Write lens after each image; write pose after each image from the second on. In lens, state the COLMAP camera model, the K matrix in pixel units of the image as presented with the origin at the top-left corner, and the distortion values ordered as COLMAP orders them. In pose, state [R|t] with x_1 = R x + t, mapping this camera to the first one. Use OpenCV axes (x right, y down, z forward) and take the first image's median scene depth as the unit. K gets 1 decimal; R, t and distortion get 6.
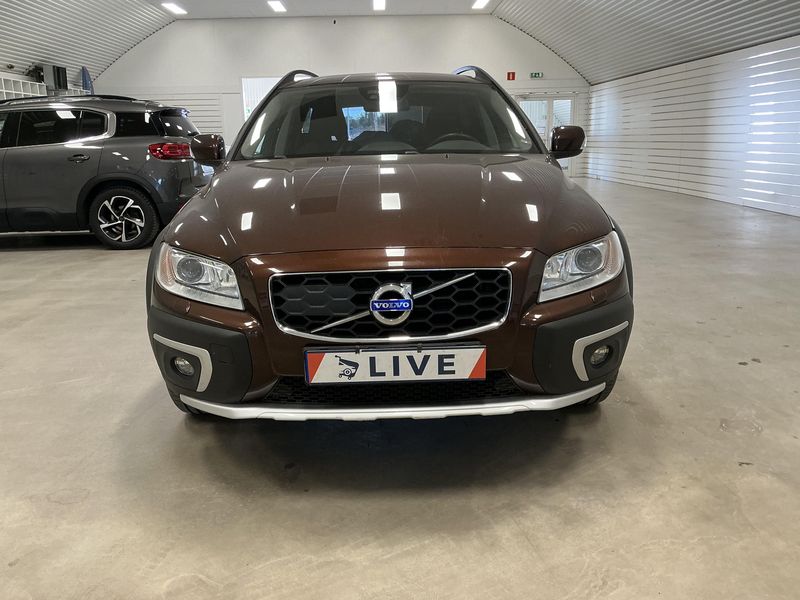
lens RADIAL K [[672.0, 0, 402.8], [0, 672.0, 294.6], [0, 0, 1]] dist [0.057674, -0.129449]
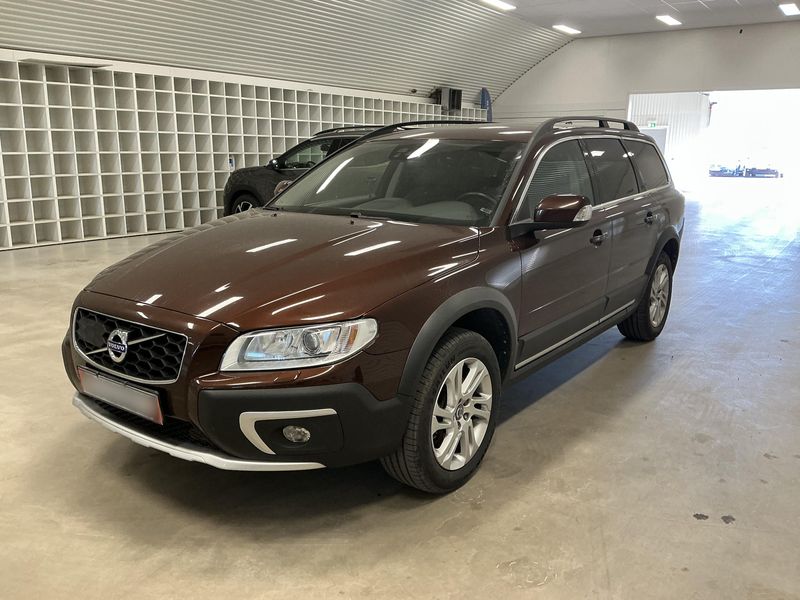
lens RADIAL K [[672.0, 0, 402.8], [0, 672.0, 303.5], [0, 0, 1]] dist [0.057674, -0.129449]
pose [[0.788031, 0.163184, -0.593615, 0.988487], [-0.160403, 0.985350, 0.057934, -0.192504], [0.594373, 0.049564, 0.802661, 0.254361]]
